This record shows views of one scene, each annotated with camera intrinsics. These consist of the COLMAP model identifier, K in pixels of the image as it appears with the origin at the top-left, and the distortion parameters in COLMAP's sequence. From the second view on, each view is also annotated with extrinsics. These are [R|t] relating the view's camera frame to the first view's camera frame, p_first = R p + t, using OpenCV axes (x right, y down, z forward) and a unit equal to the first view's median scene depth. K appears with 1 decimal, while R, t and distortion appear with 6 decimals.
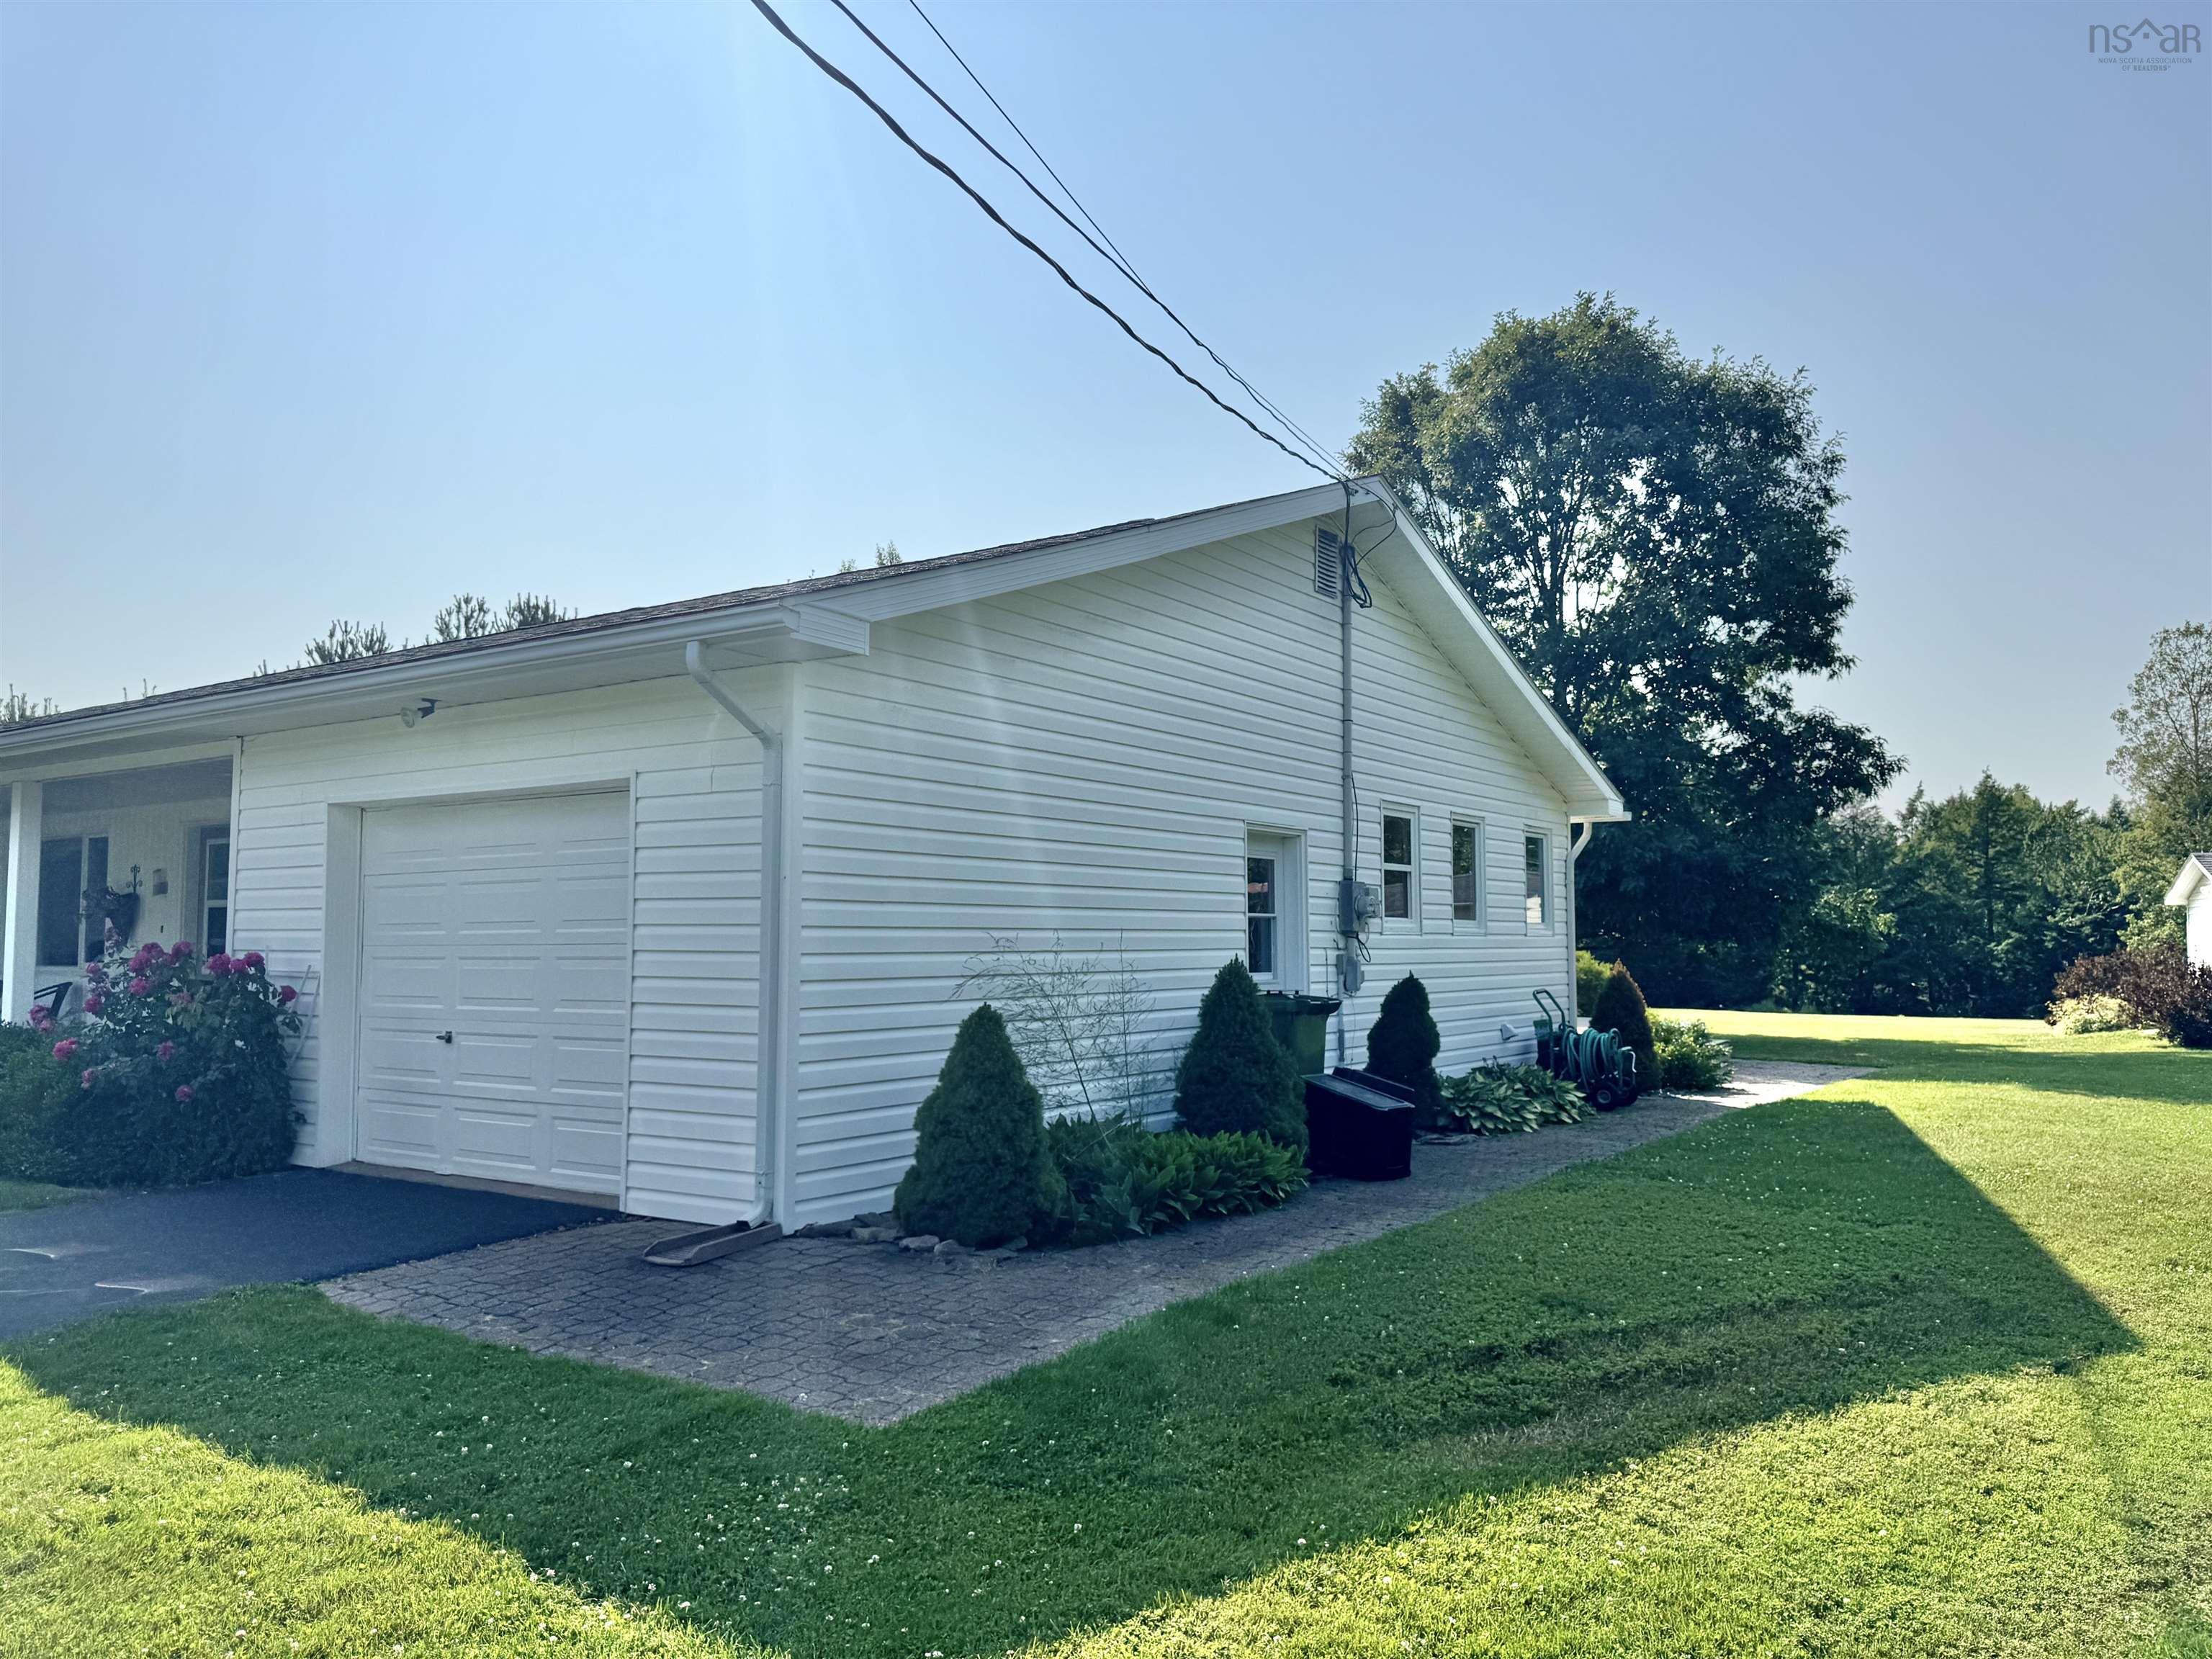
lens RADIAL K [[1563.1, 0, 1089.9], [0, 1563.1, 815.9], [0, 0, 1]] dist [0.026480, -0.058221]
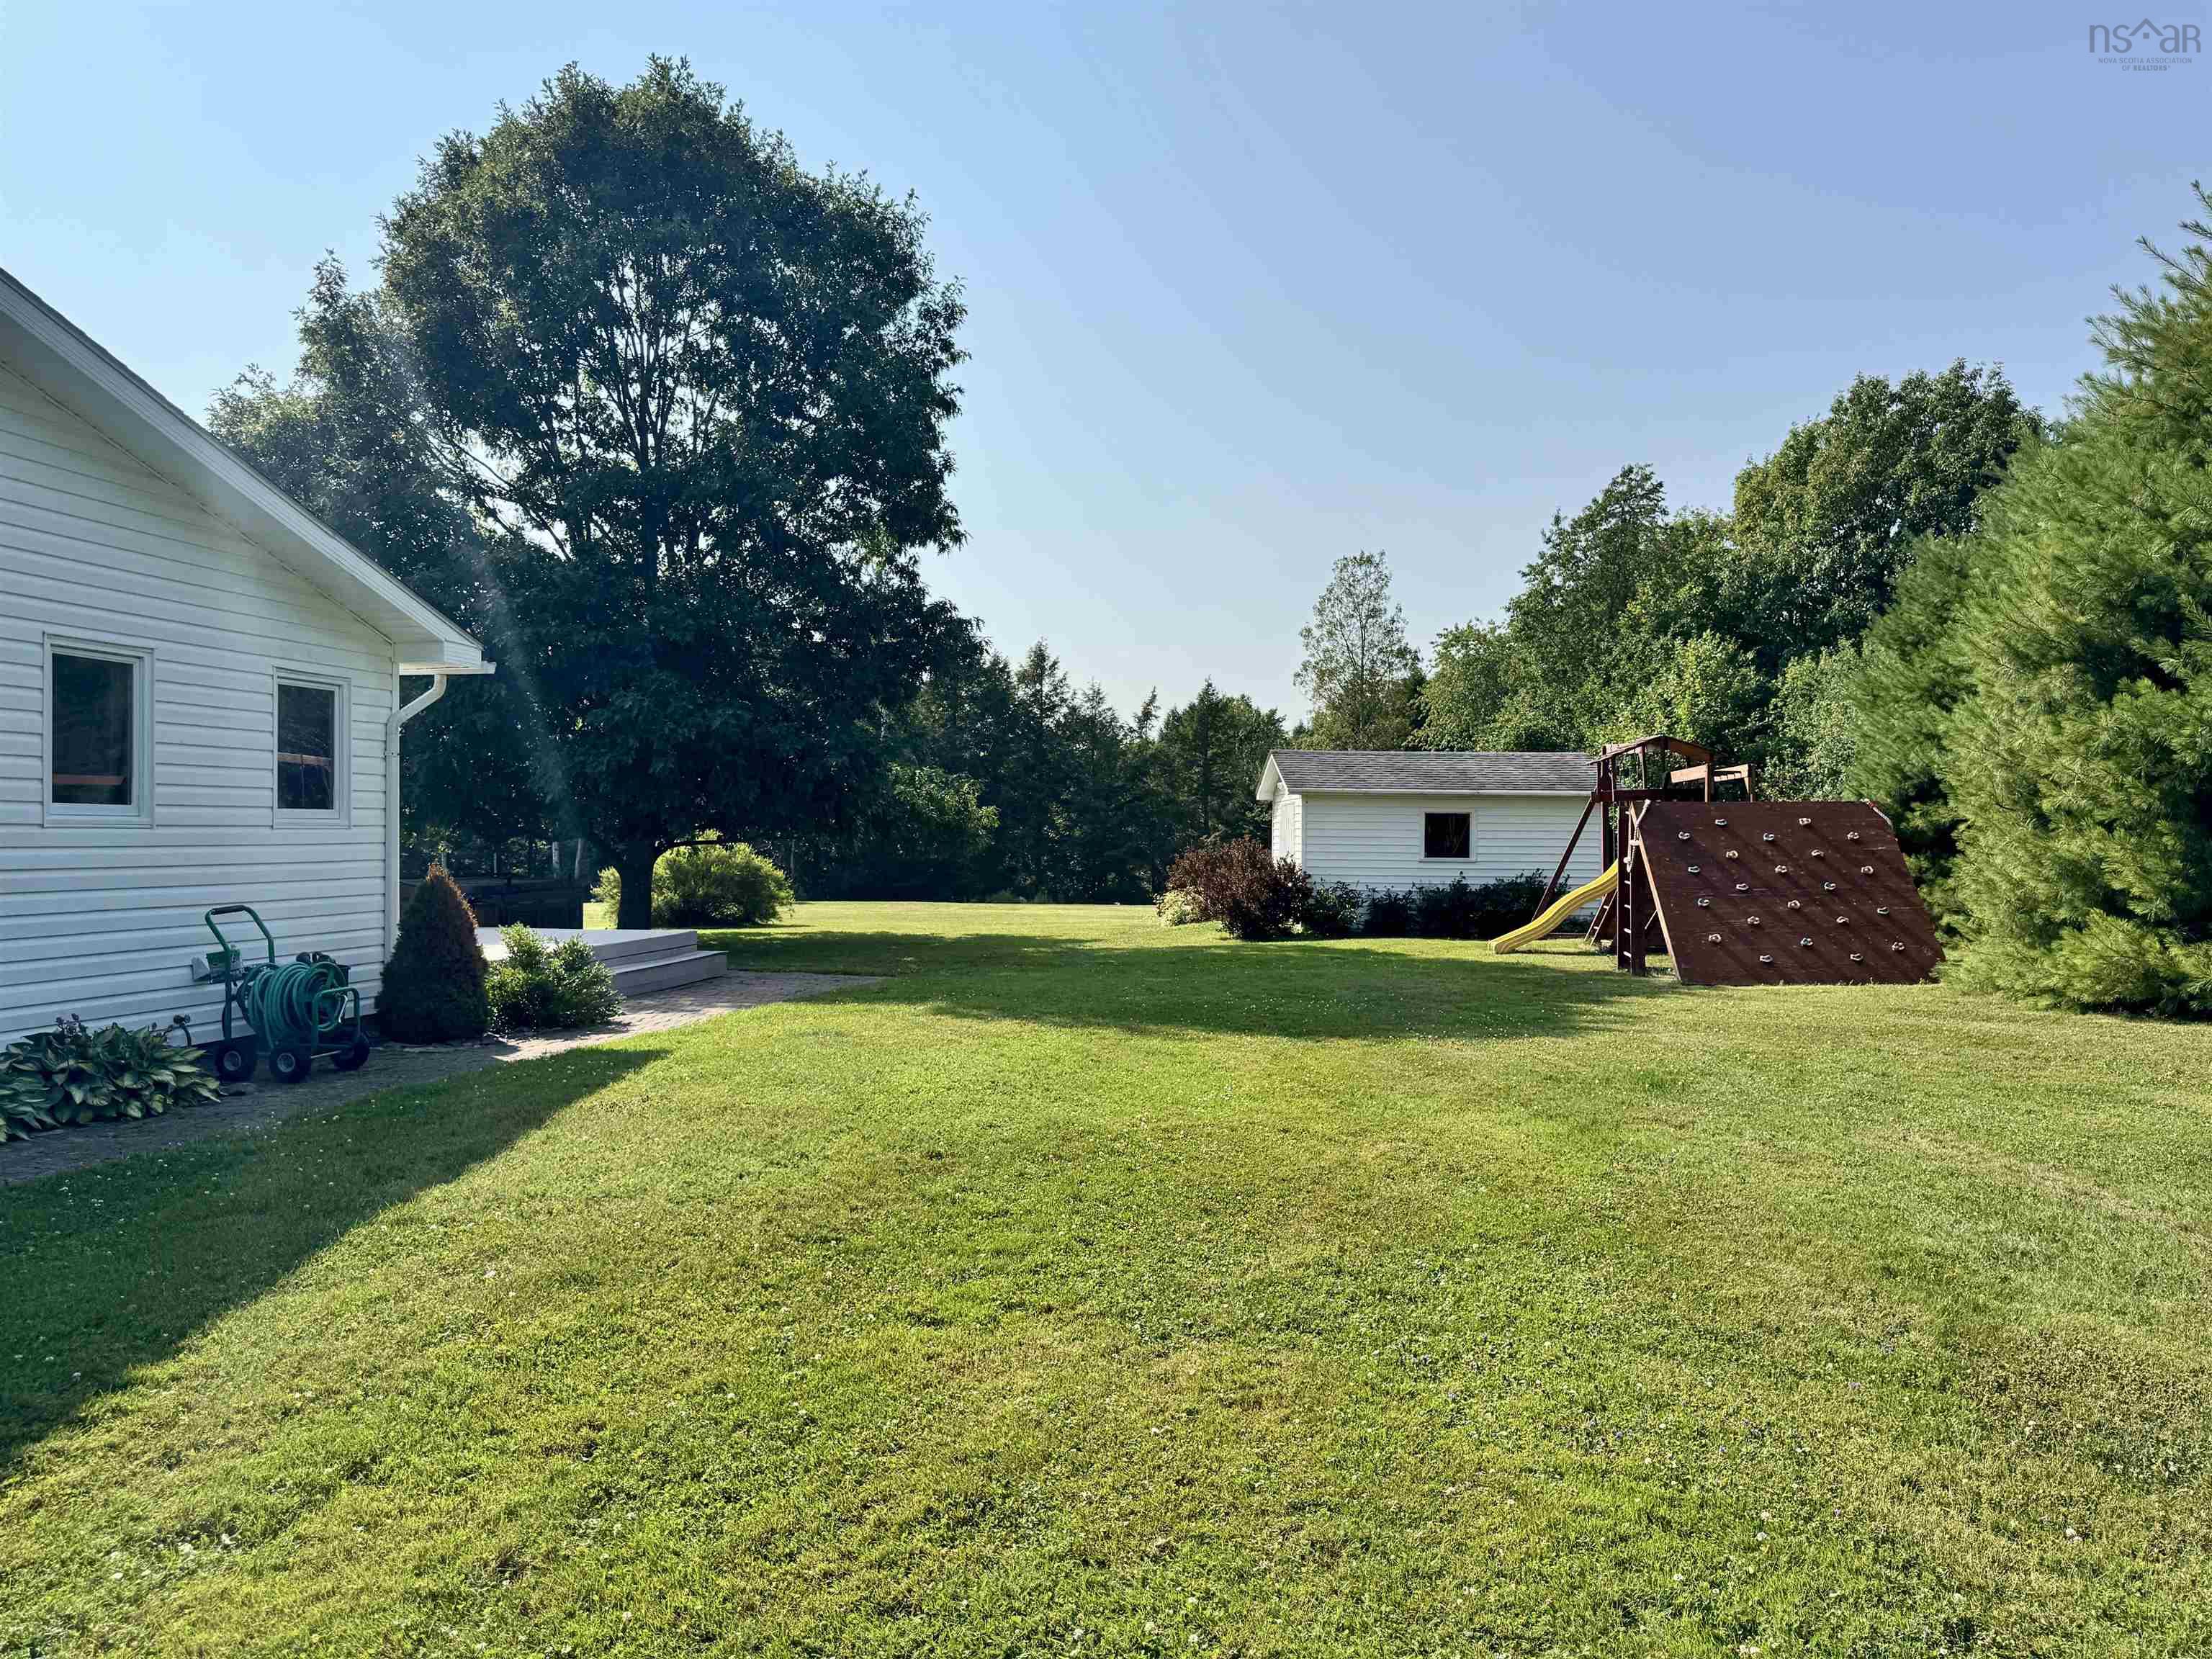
lens RADIAL K [[1563.1, 0, 1109.1], [0, 1563.1, 829.0], [0, 0, 1]] dist [0.026480, -0.058221]
pose [[0.906500, 0.002028, 0.422200, 0.061548], [-0.034480, 0.997004, 0.069241, 0.003096], [-0.420795, -0.077325, 0.903854, 0.040243]]
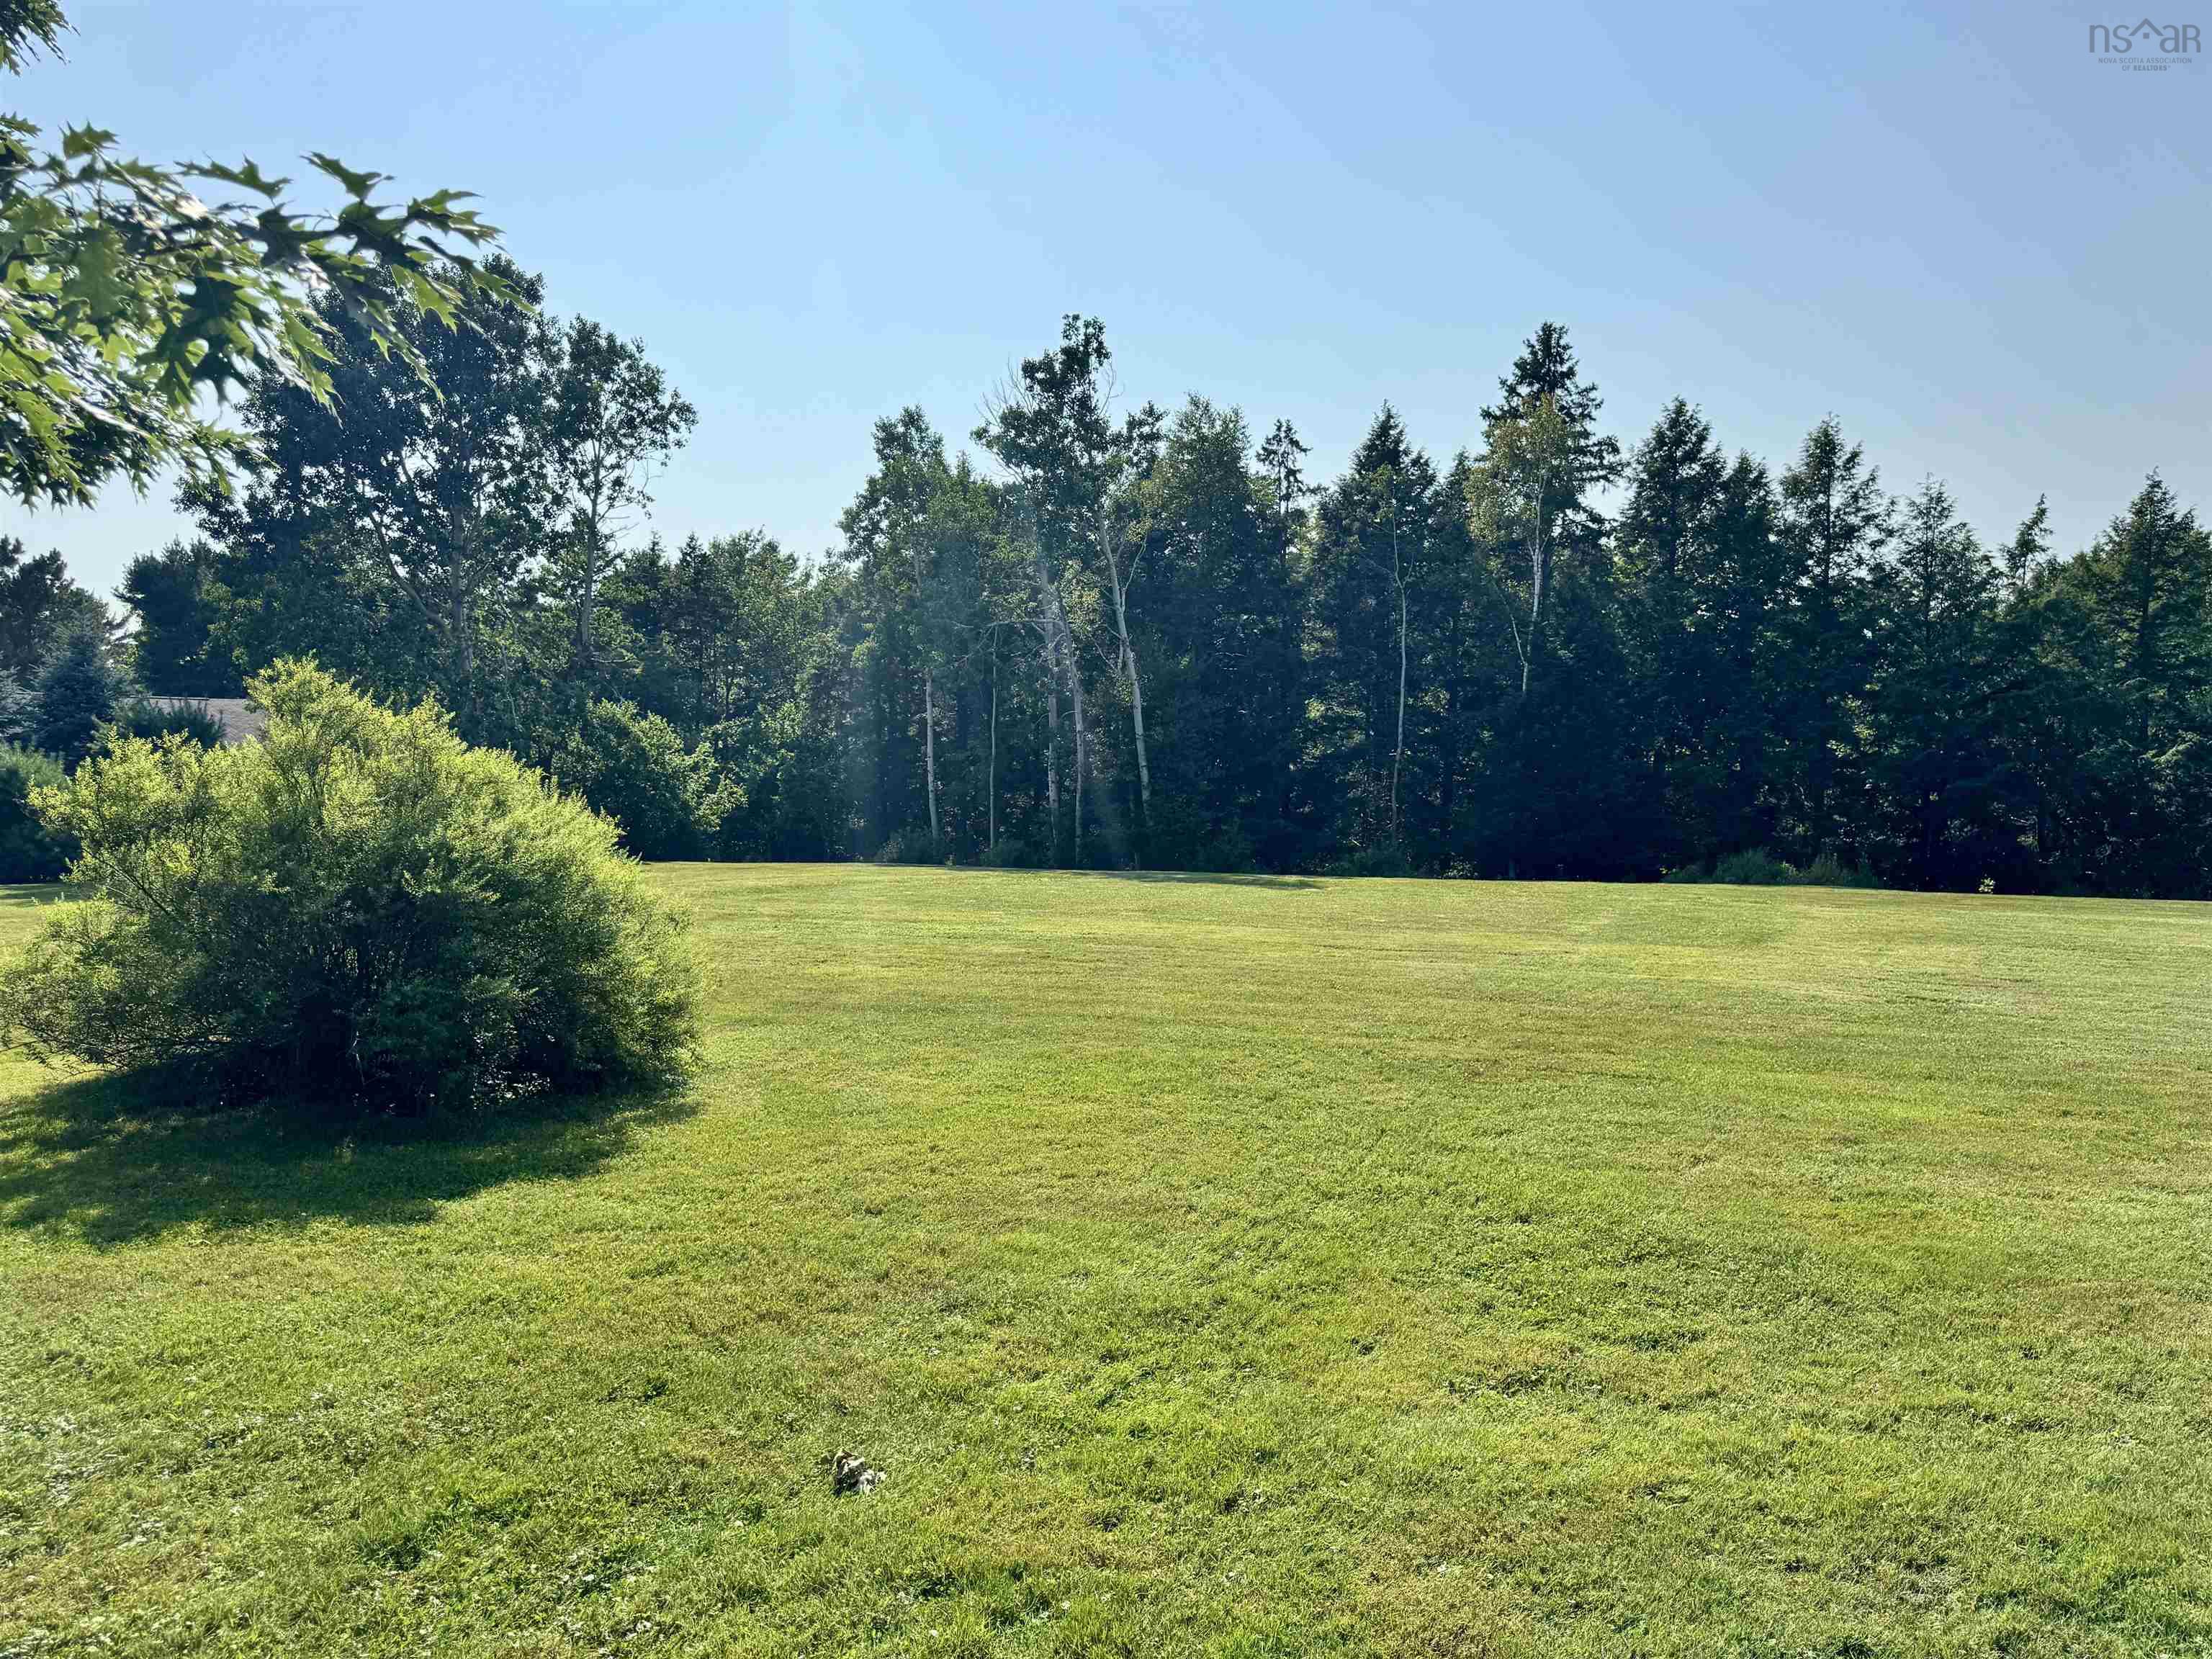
lens RADIAL K [[1563.1, 0, 1030.2], [0, 1563.1, 827.9], [0, 0, 1]] dist [0.026480, -0.058221]
pose [[0.996891, -0.005841, -0.078580, 0.231141], [0.015409, 0.992446, 0.121712, 0.036923], [0.077275, -0.122544, 0.989450, 0.443110]]
